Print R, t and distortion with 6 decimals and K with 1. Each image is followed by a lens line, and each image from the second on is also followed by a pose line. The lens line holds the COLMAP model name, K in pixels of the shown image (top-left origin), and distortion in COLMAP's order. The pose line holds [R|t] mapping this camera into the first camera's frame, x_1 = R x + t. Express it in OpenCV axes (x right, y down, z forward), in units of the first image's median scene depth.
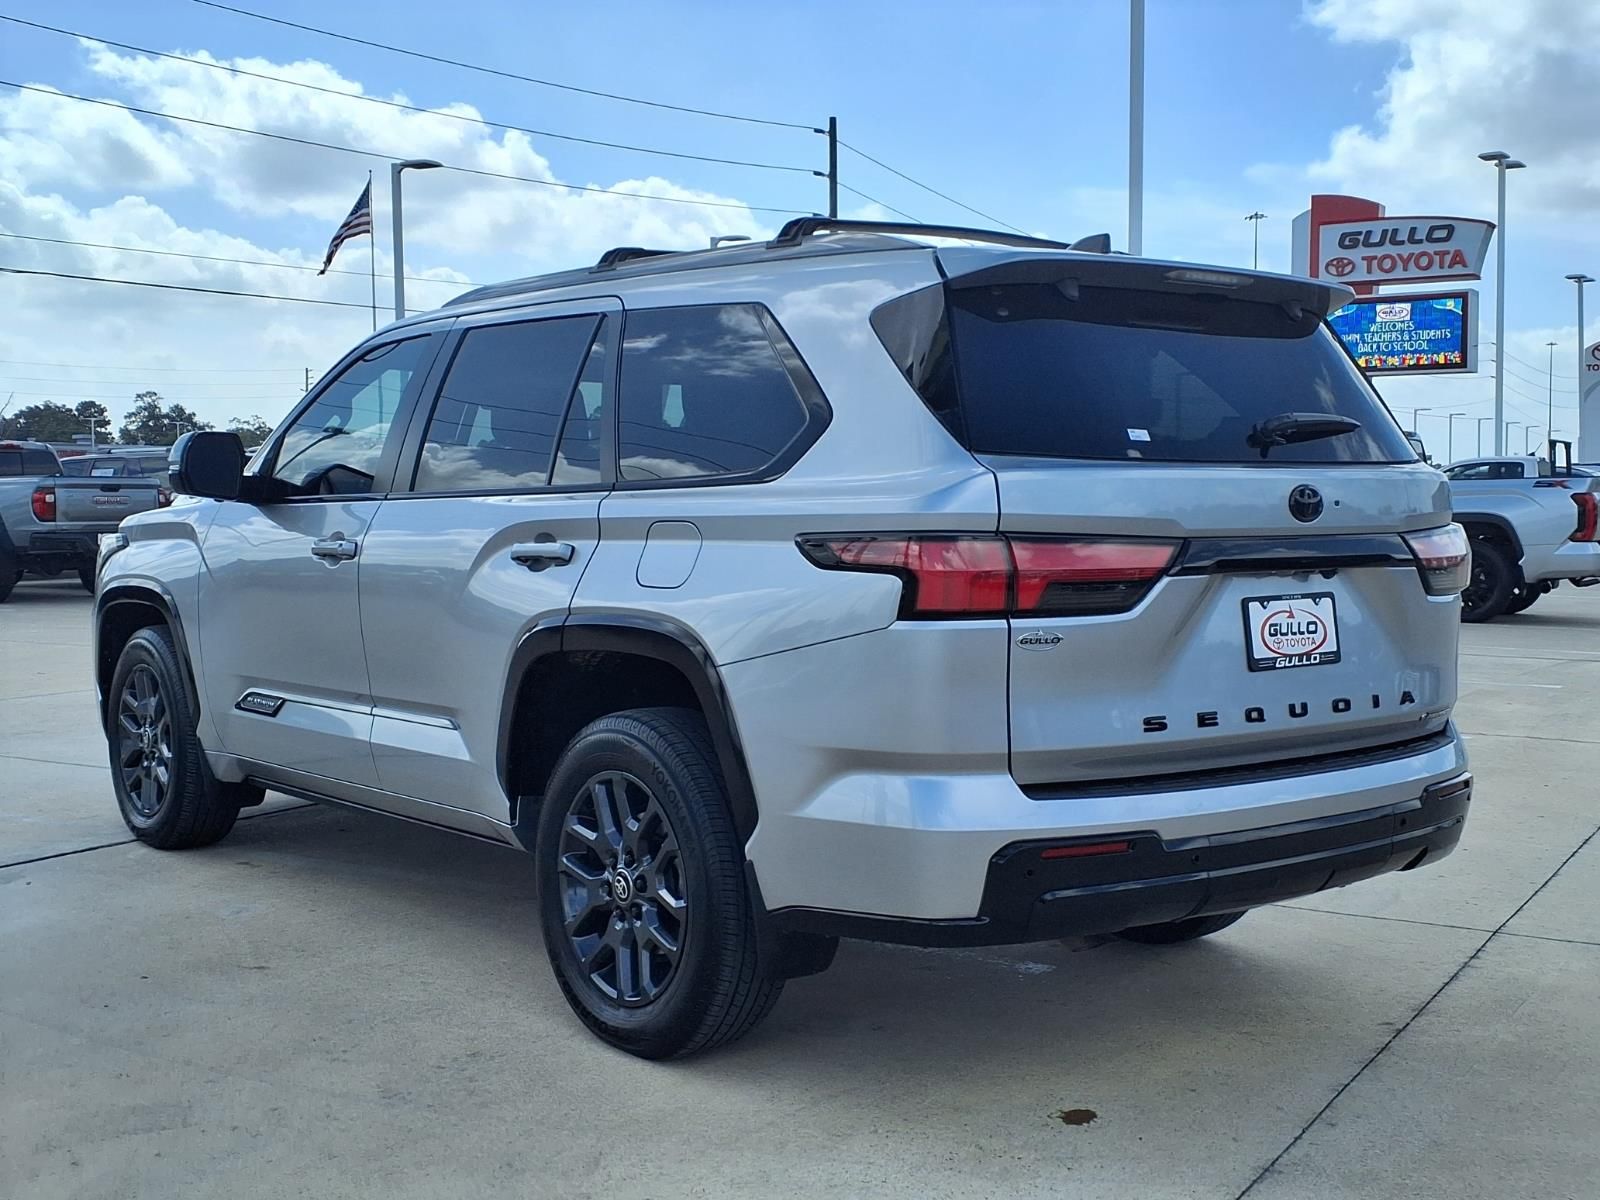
lens RADIAL K [[1953.7, 0, 807.4], [0, 1953.7, 600.0], [0, 0, 1]] dist [0.035101, 0.000000]
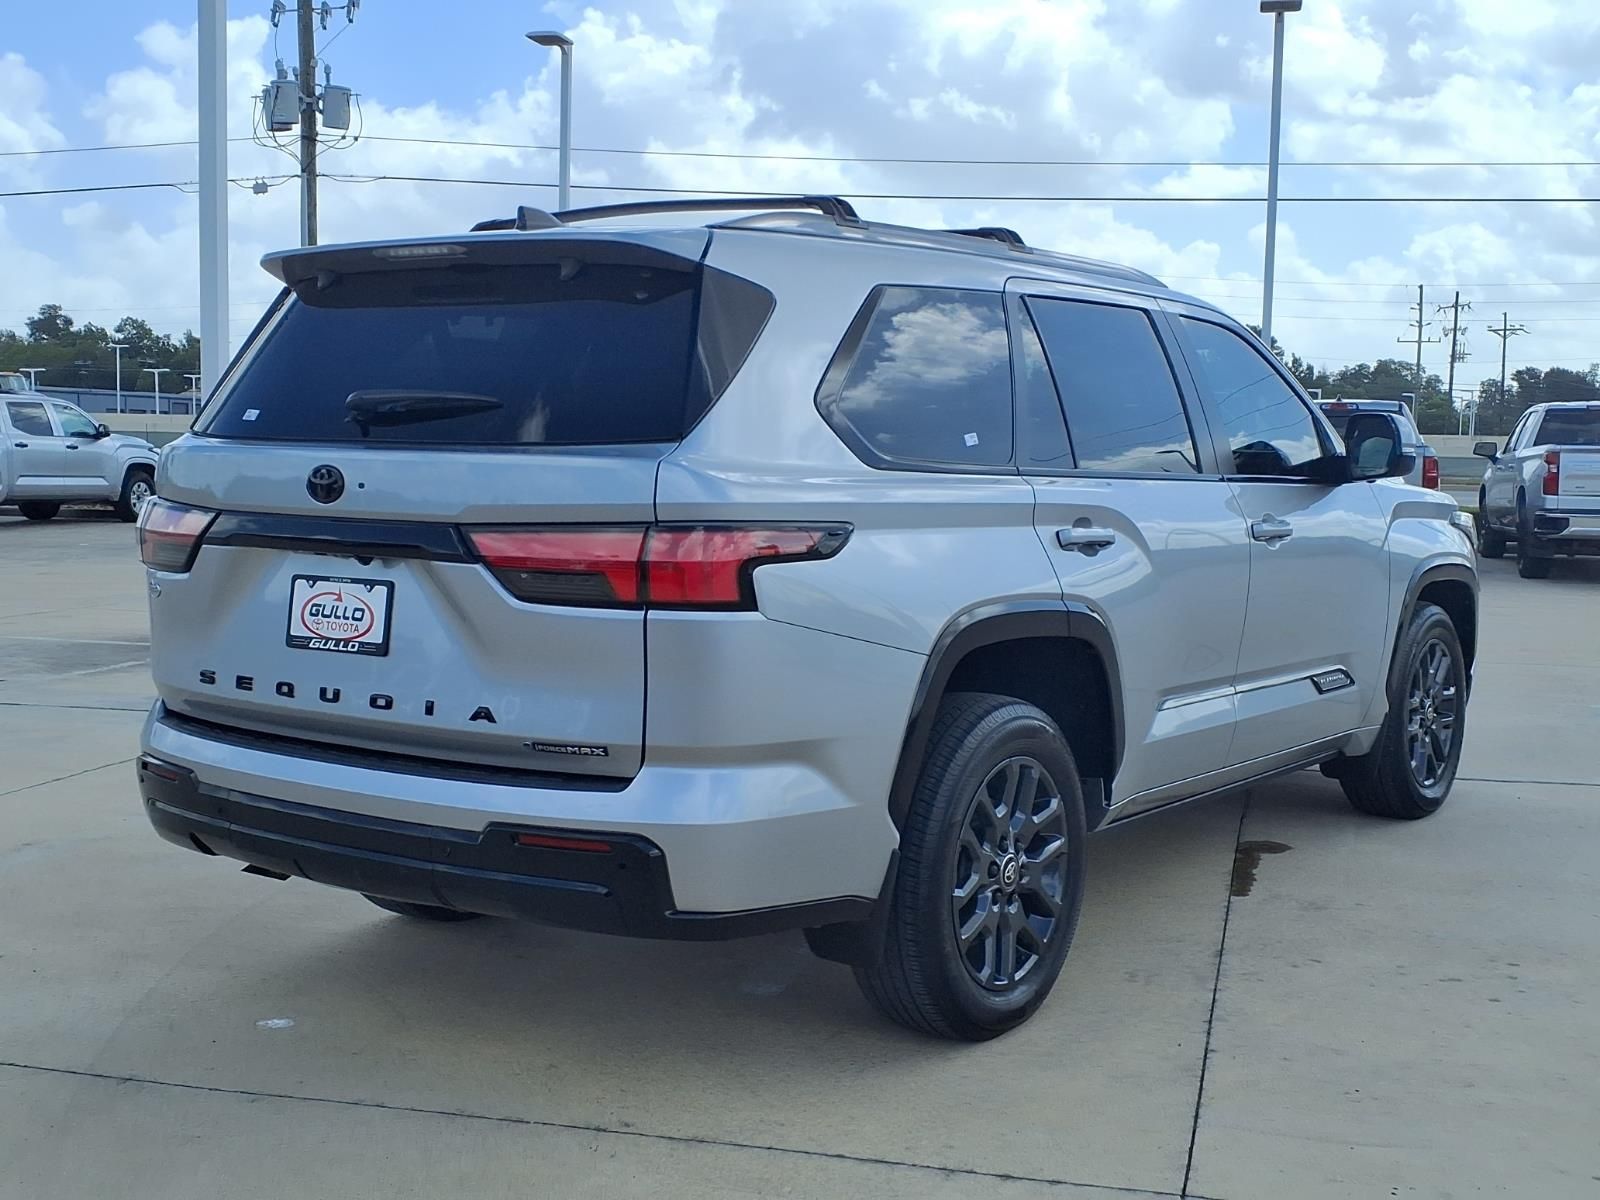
lens RADIAL K [[1886.7, 0, 791.0], [0, 1886.7, 609.3], [0, 0, 1]] dist [0.037475, 0.000000]
pose [[0.278204, 0.090858, -0.956215, 1.214412], [-0.066977, 0.994928, 0.075050, -0.072918], [0.958184, 0.043165, 0.282878, 0.949164]]
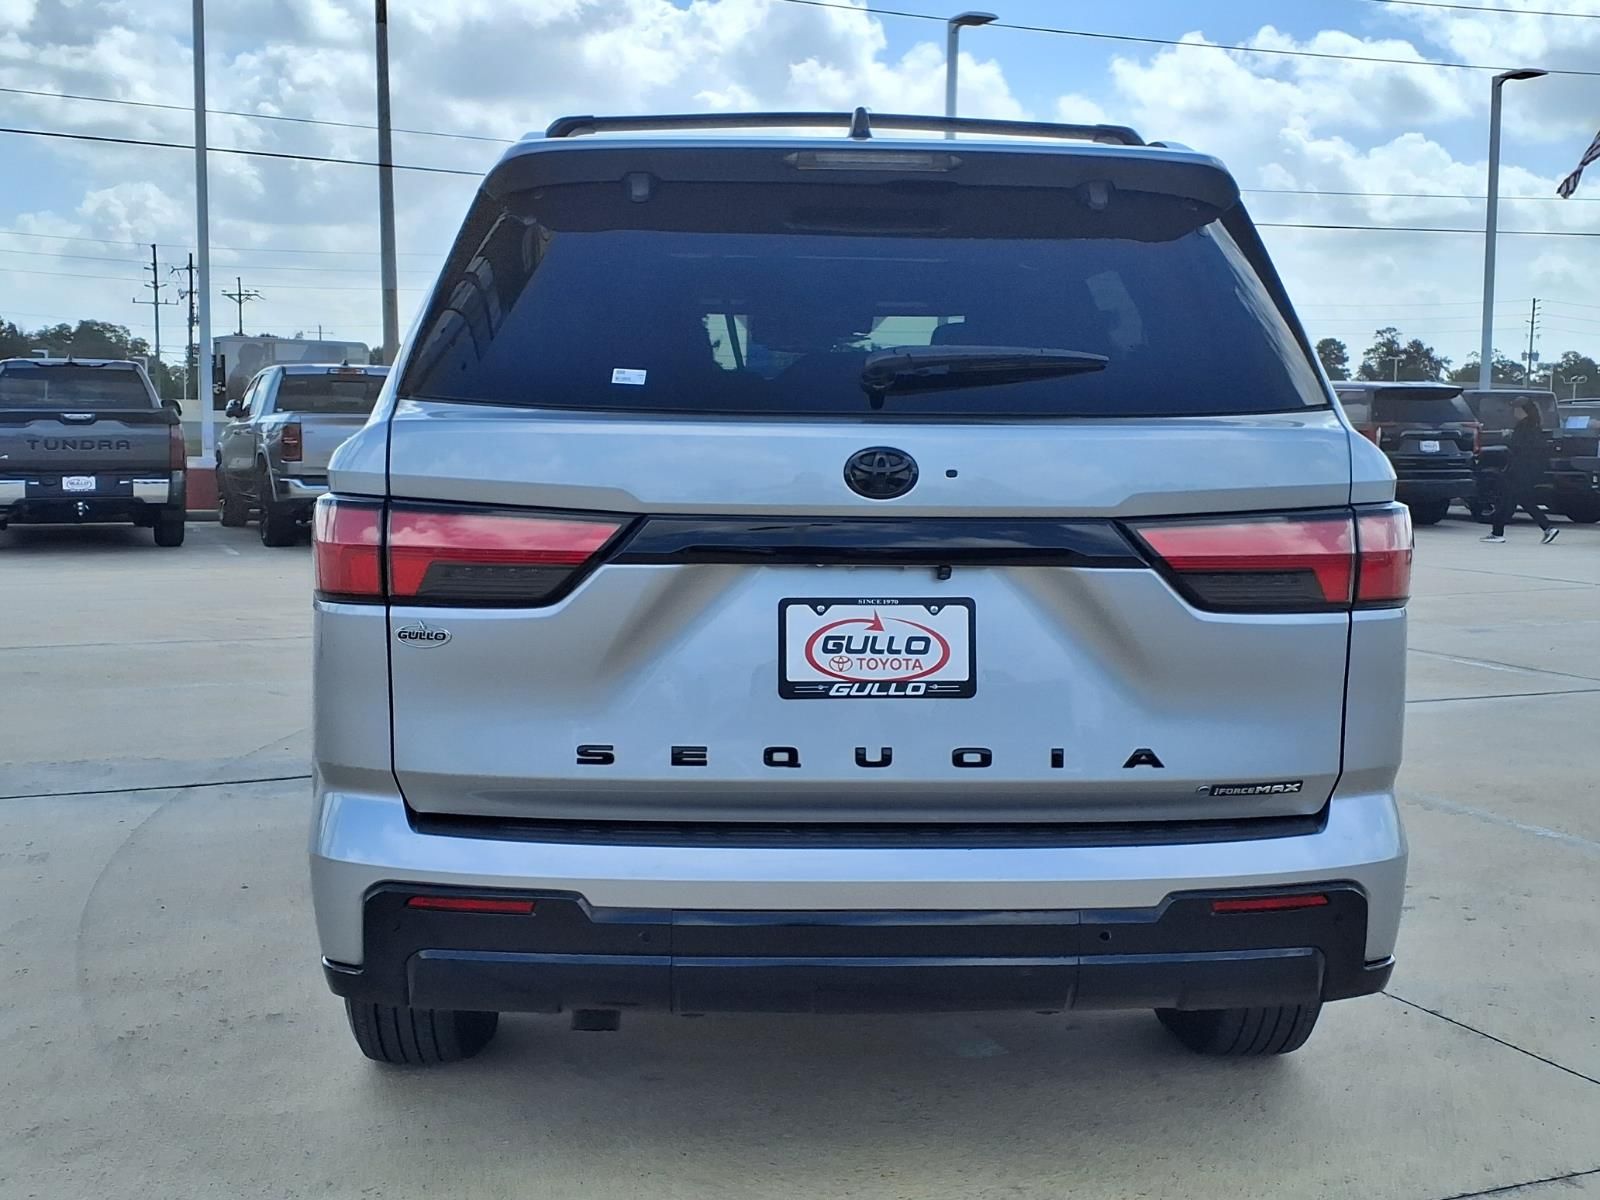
lens RADIAL K [[1953.7, 0, 804.1], [0, 1953.7, 590.9], [0, 0, 1]] dist [0.035101, 0.000000]
pose [[0.811218, 0.060095, -0.581648, 0.644233], [-0.043805, 0.998155, 0.042032, -0.034353], [0.583101, -0.008618, 0.812354, 0.398421]]
